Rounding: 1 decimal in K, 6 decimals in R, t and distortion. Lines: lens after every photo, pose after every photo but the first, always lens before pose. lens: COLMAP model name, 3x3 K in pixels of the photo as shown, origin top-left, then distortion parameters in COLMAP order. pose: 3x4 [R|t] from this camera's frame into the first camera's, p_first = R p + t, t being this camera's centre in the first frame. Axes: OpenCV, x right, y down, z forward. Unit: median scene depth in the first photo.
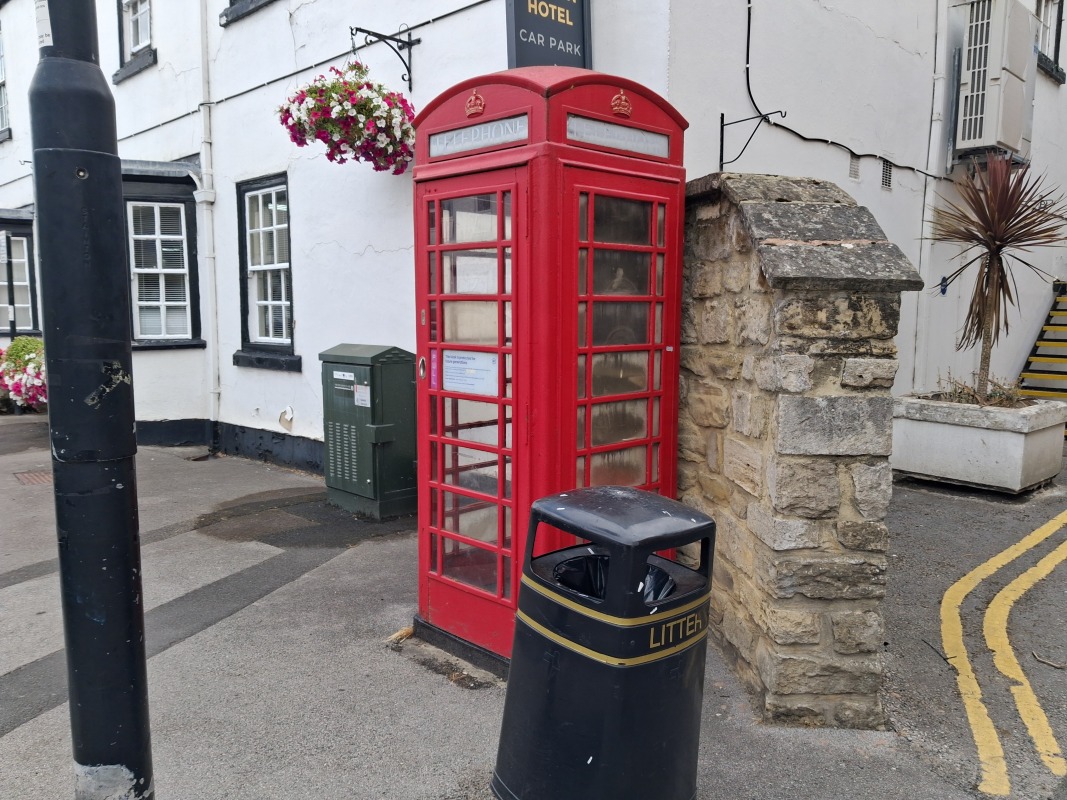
lens RADIAL K [[834.0, 0, 539.8], [0, 834.0, 397.3], [0, 0, 1]] dist [0.005215, -0.006957]
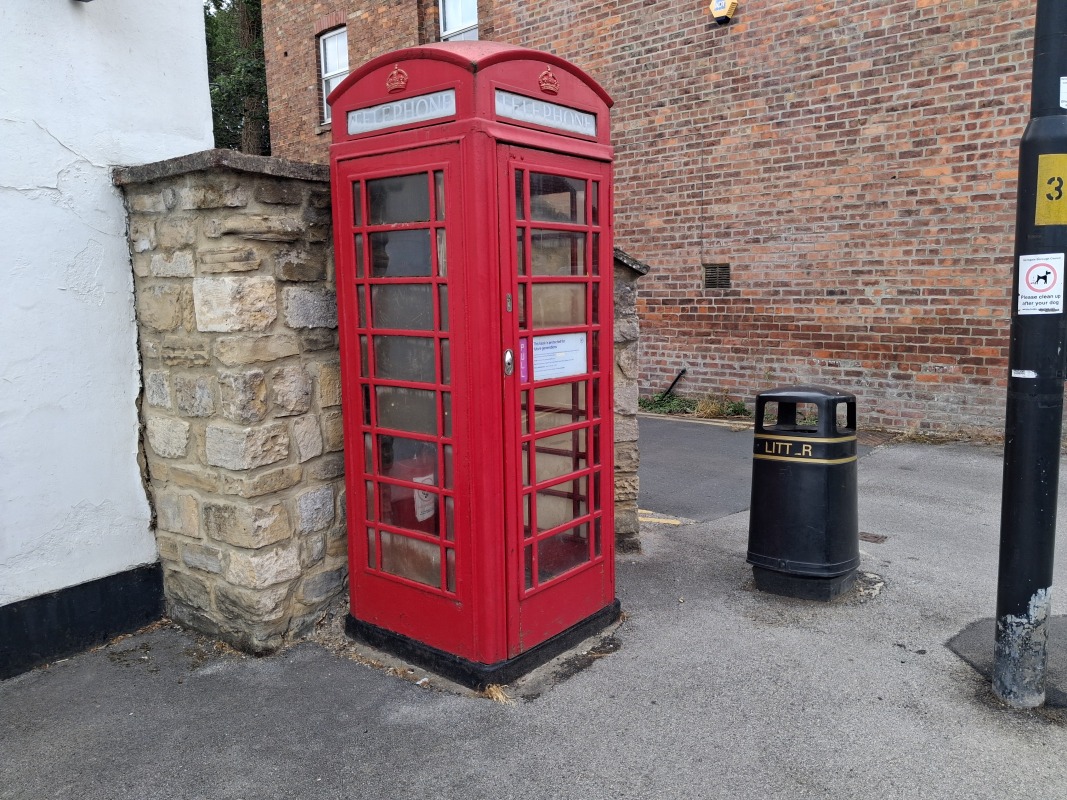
lens RADIAL K [[834.0, 0, 543.2], [0, 834.0, 396.1], [0, 0, 1]] dist [0.005215, -0.006957]
pose [[-0.105291, -0.132324, 0.985598, -1.004563], [0.135192, 0.980001, 0.146015, -0.123018], [-0.985209, 0.148619, -0.085296, 1.057672]]
